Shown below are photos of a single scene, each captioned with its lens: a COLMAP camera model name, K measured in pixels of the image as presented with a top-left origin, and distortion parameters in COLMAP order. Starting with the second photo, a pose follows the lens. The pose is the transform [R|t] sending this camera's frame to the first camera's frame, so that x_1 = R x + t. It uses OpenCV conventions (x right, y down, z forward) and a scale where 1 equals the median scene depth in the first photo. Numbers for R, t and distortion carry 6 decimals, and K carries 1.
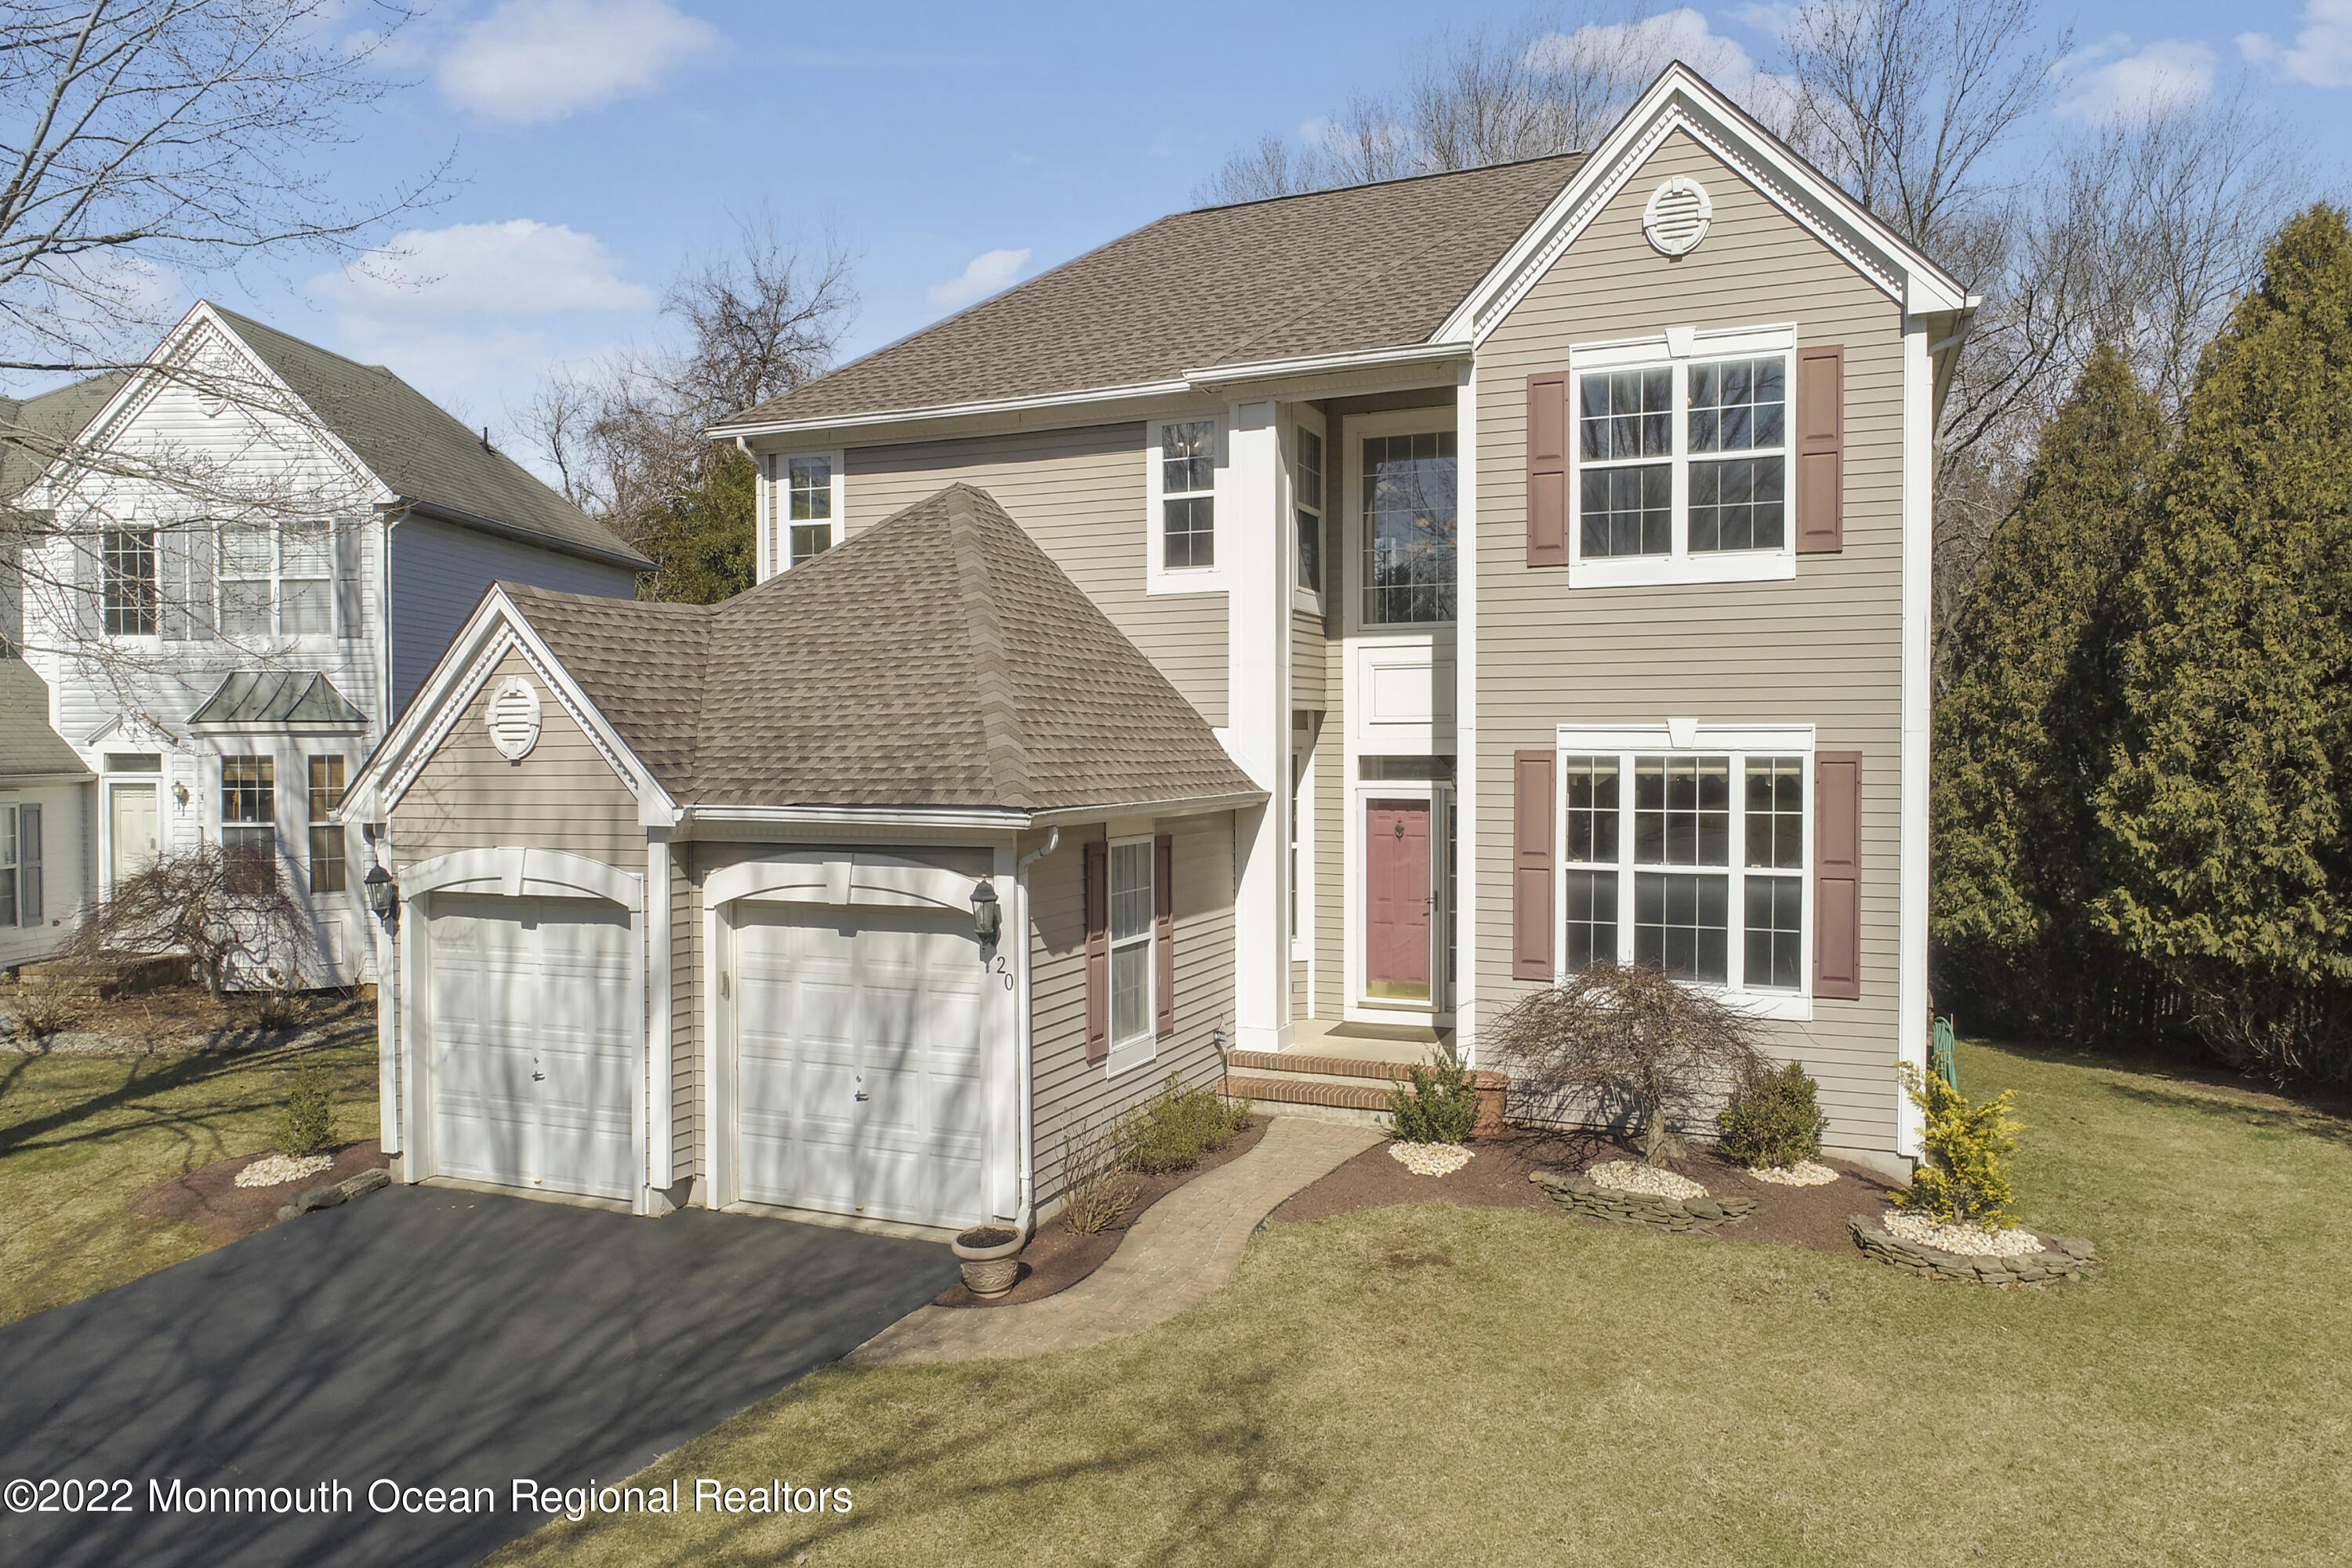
lens RADIAL K [[1569.2, 0, 1169.5], [0, 1569.2, 743.2], [0, 0, 1]] dist [-0.000268, 0.000471]
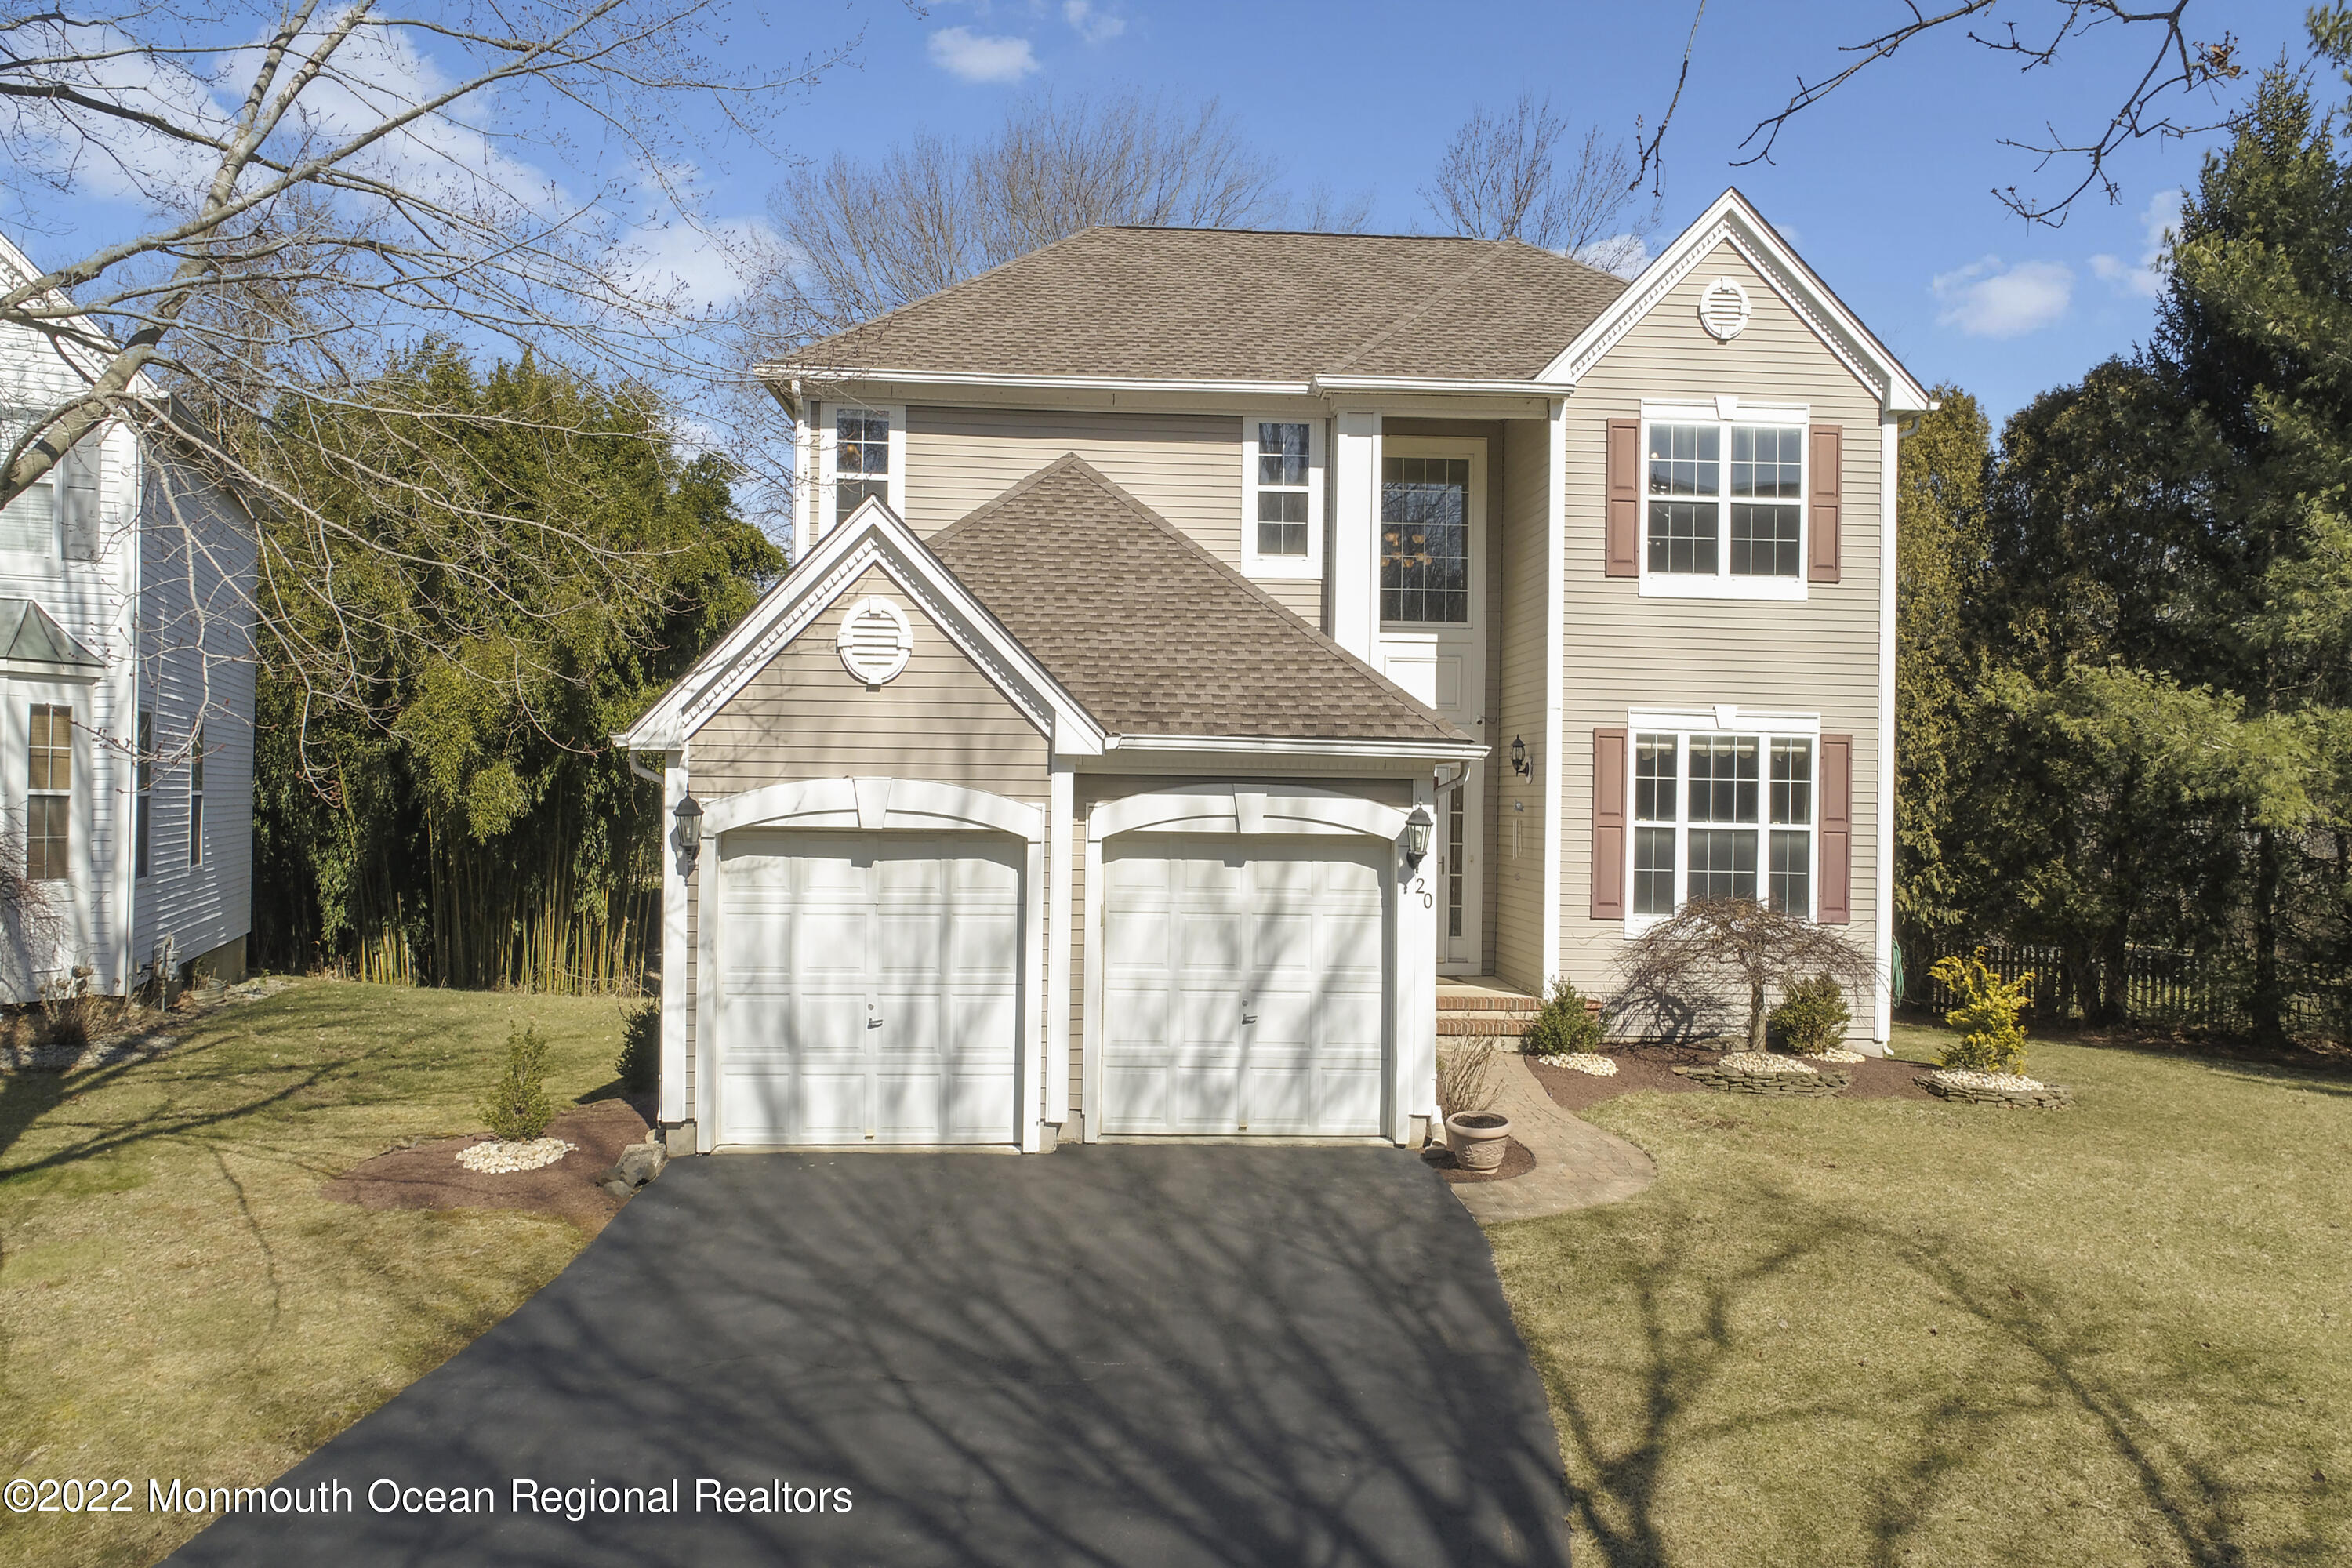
lens RADIAL K [[1571.0, 0, 1167.7], [0, 1571.0, 756.4], [0, 0, 1]] dist [-0.002765, 0.000062]
pose [[0.897350, 0.033159, 0.440073, -0.619795], [-0.022746, 0.999323, -0.028917, 0.070630], [-0.440734, 0.015939, 0.897496, 0.069189]]
